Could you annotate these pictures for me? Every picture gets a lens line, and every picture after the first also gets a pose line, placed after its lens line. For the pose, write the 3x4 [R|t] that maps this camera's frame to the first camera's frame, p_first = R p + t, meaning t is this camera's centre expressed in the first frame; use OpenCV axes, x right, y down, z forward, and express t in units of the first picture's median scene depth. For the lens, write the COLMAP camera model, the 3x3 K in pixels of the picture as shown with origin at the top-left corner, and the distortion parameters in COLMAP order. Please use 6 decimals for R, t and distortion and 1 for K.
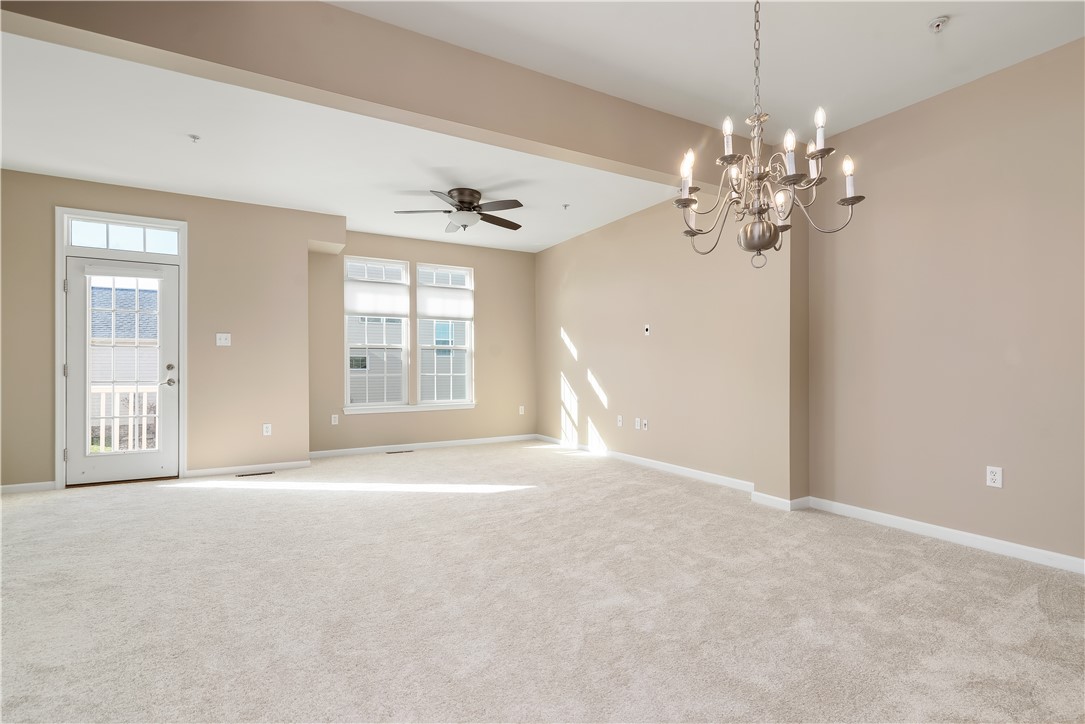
lens RADIAL K [[546.4, 0, 543.9], [0, 546.4, 364.3], [0, 0, 1]] dist [-0.000678, -0.000215]
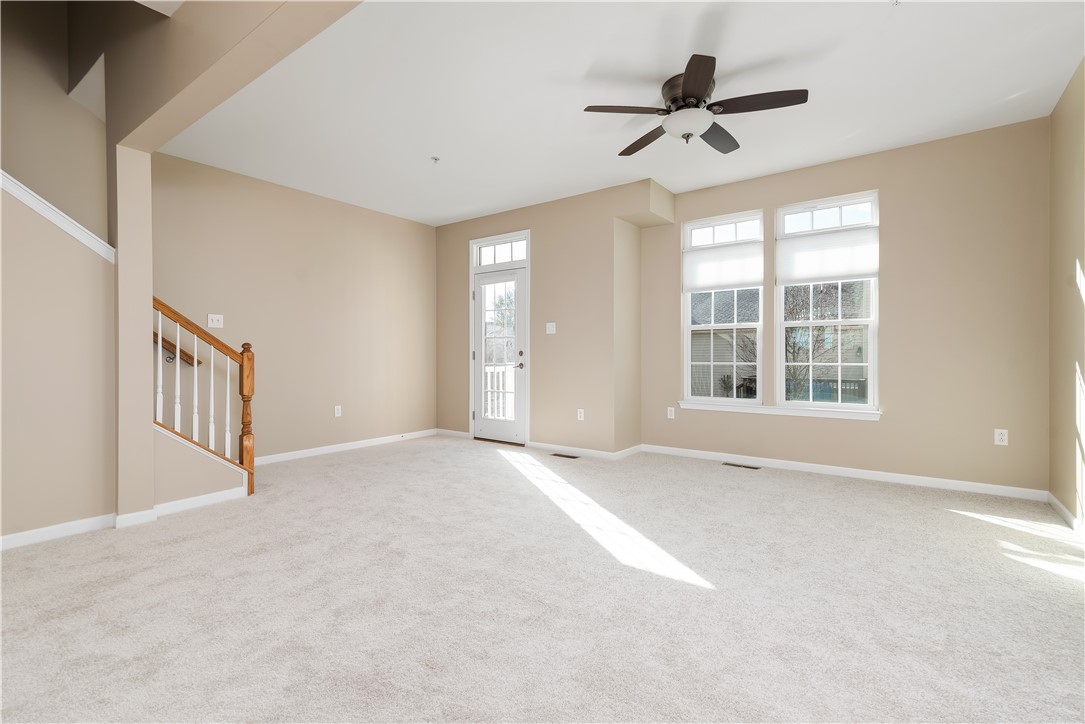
lens RADIAL K [[496.3, 0, 545.9], [0, 496.3, 352.8], [0, 0, 1]] dist [0.002341, -0.000088]
pose [[0.366225, -0.001218, -0.930525, 0.330330], [0.004488, 0.999990, 0.000458, 0.003752], [0.930515, -0.004344, 0.366227, 0.602685]]
